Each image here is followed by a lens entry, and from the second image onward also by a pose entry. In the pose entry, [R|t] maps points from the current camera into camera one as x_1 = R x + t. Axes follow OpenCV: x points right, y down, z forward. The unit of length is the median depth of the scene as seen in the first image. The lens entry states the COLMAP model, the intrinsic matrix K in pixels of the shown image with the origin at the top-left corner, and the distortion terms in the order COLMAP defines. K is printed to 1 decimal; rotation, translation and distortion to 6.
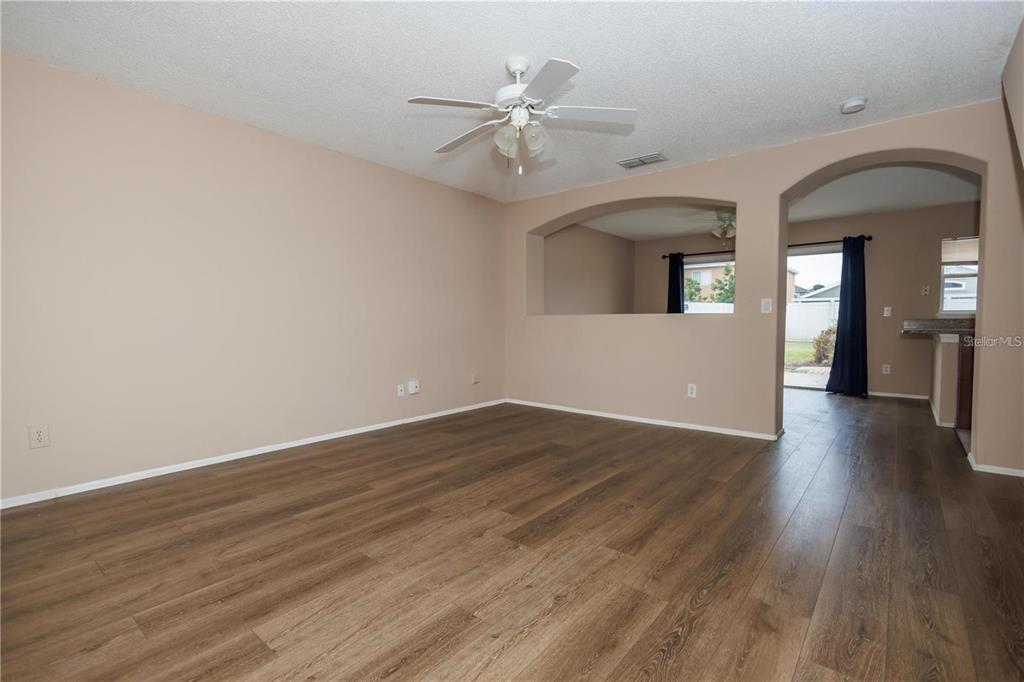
lens RADIAL K [[468.2, 0, 512.0], [0, 468.2, 341.0], [0, 0, 1]] dist [0.012904, -0.002447]
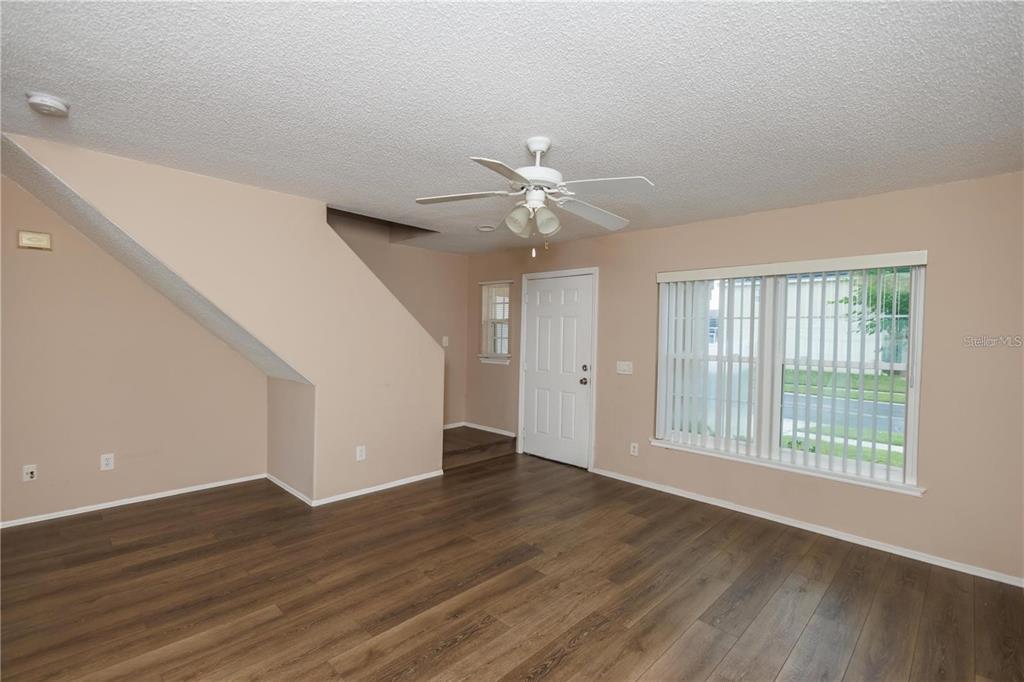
lens RADIAL K [[468.2, 0, 512.0], [0, 468.2, 341.0], [0, 0, 1]] dist [0.012904, -0.002447]
pose [[-0.996709, -0.021330, 0.078203, -0.018349], [-0.016592, 0.998015, 0.060747, -0.256172], [-0.079344, 0.059250, -0.995085, 2.052992]]
